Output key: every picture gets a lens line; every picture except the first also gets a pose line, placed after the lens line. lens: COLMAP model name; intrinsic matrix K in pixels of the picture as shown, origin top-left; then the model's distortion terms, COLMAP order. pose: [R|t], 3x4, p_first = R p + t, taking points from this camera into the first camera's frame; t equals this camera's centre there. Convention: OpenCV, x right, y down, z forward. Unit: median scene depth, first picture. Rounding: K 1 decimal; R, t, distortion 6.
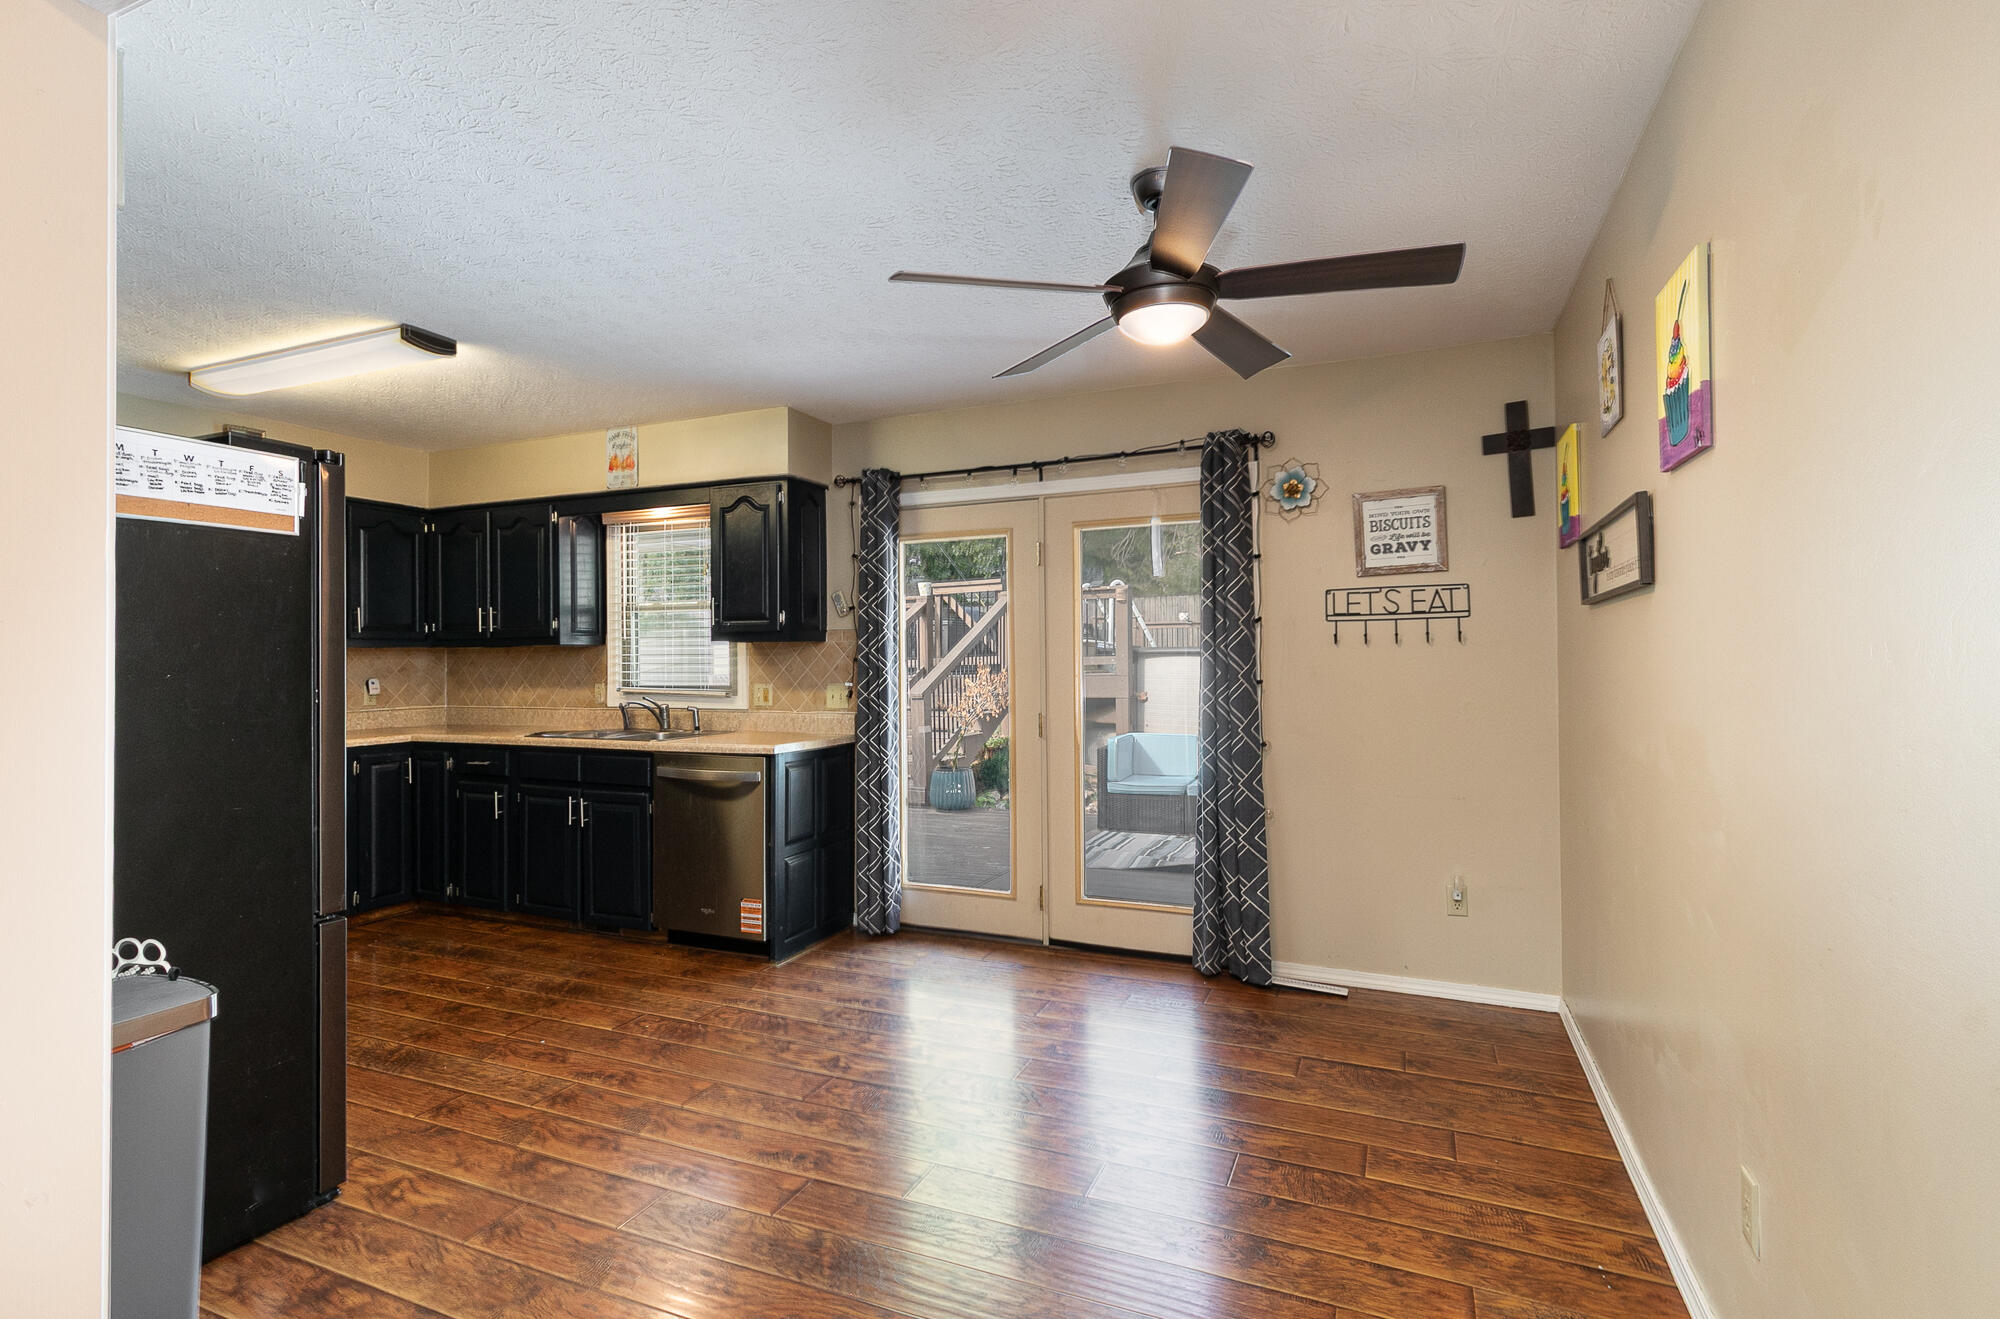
lens RADIAL K [[918.0, 0, 1016.5], [0, 918.0, 654.6], [0, 0, 1]] dist [0.001521, 0.000901]
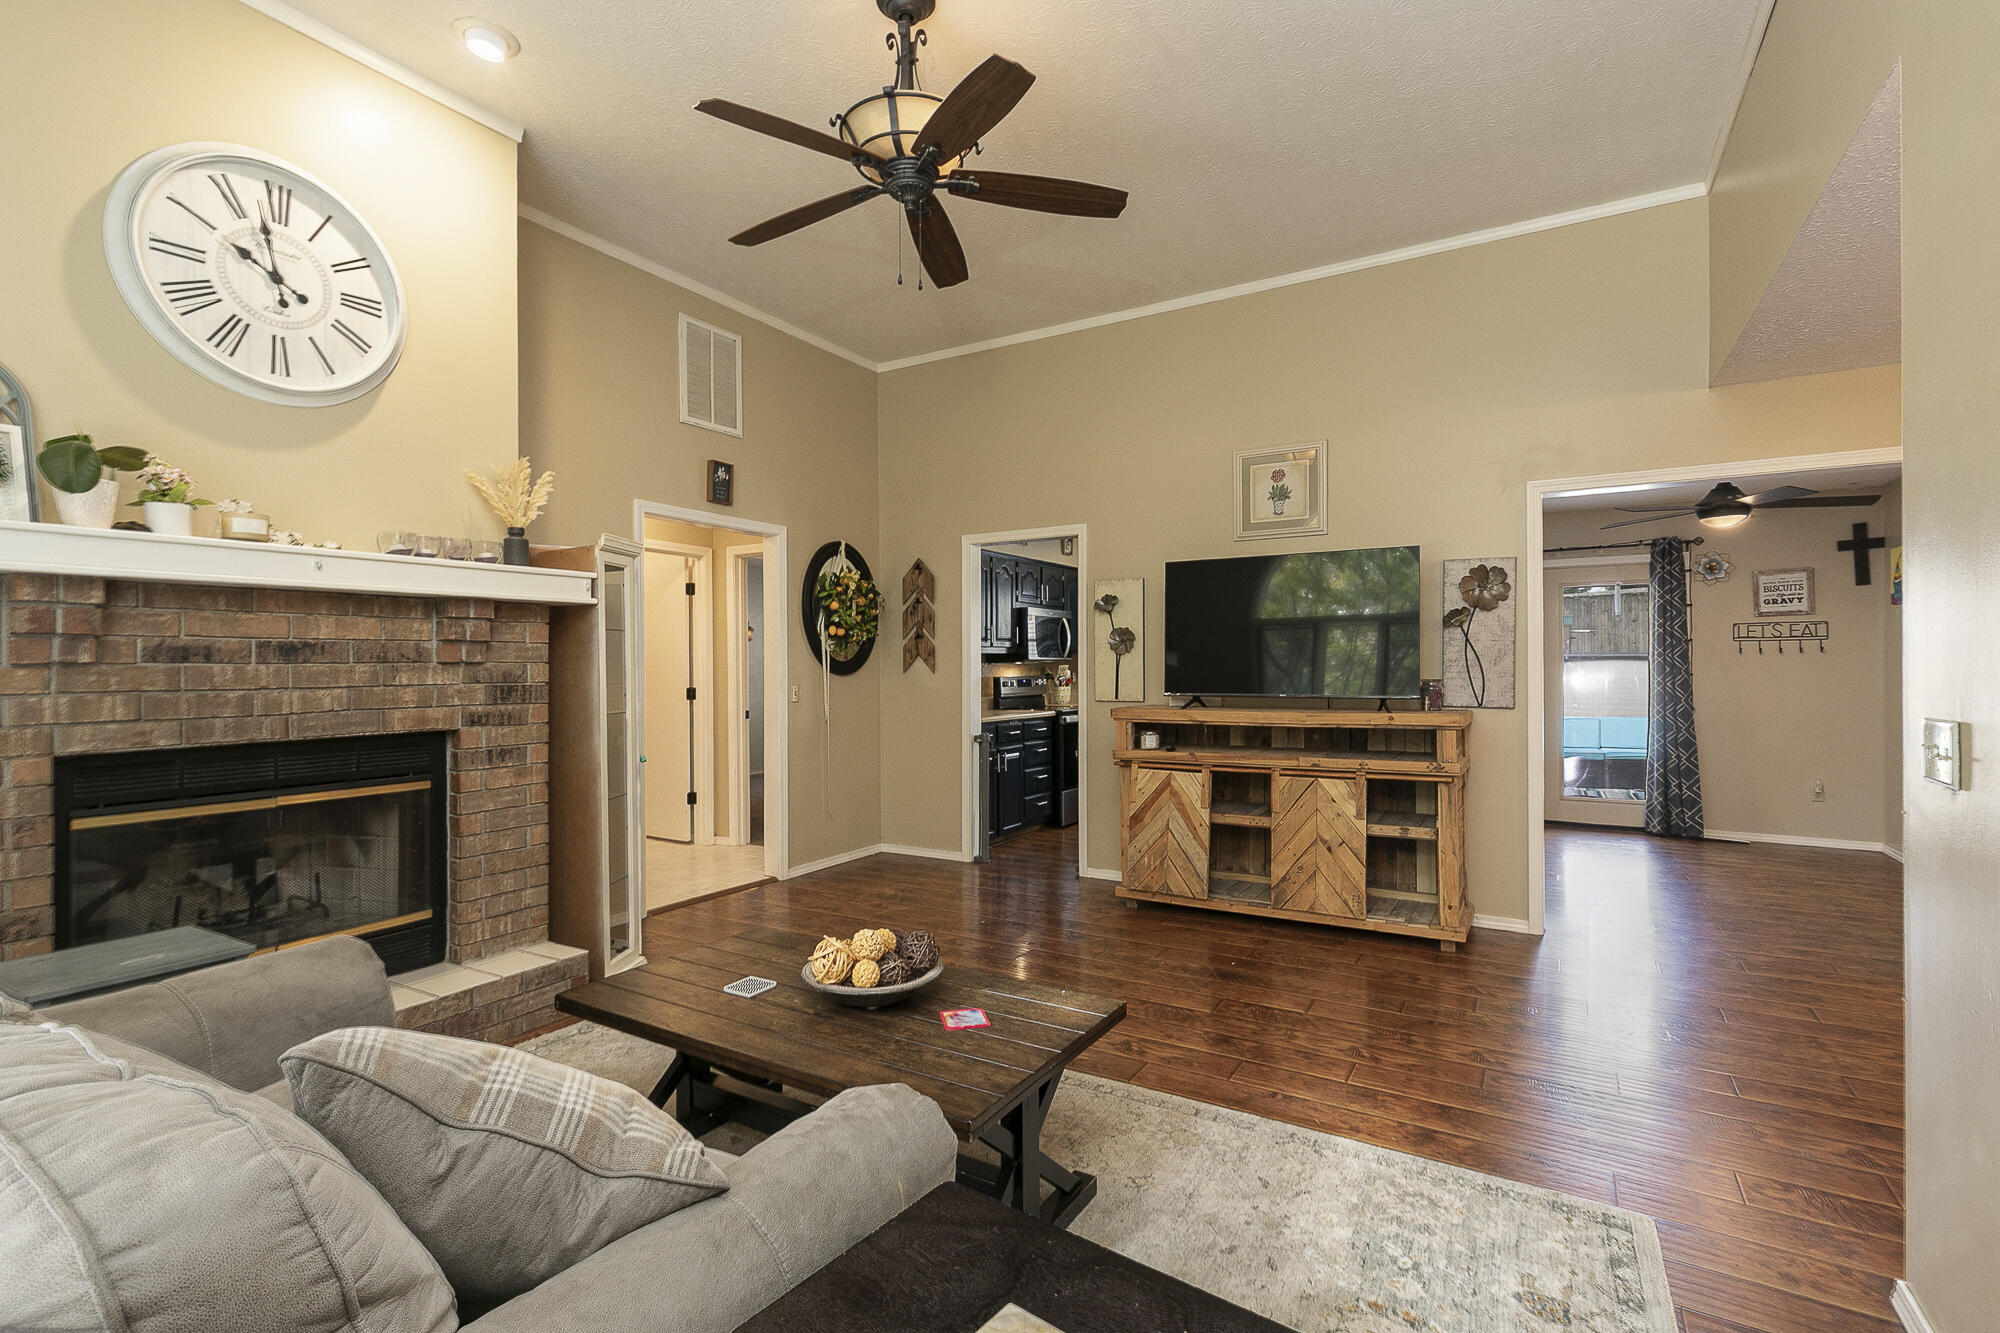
lens RADIAL K [[918.0, 0, 991.2], [0, 918.0, 664.0], [0, 0, 1]] dist [0.001521, 0.000901]
pose [[0.989073, 0.003785, -0.147380, -0.860288], [-0.001805, 0.999906, 0.013571, -0.013072], [0.147418, -0.013157, 0.988987, -1.030259]]
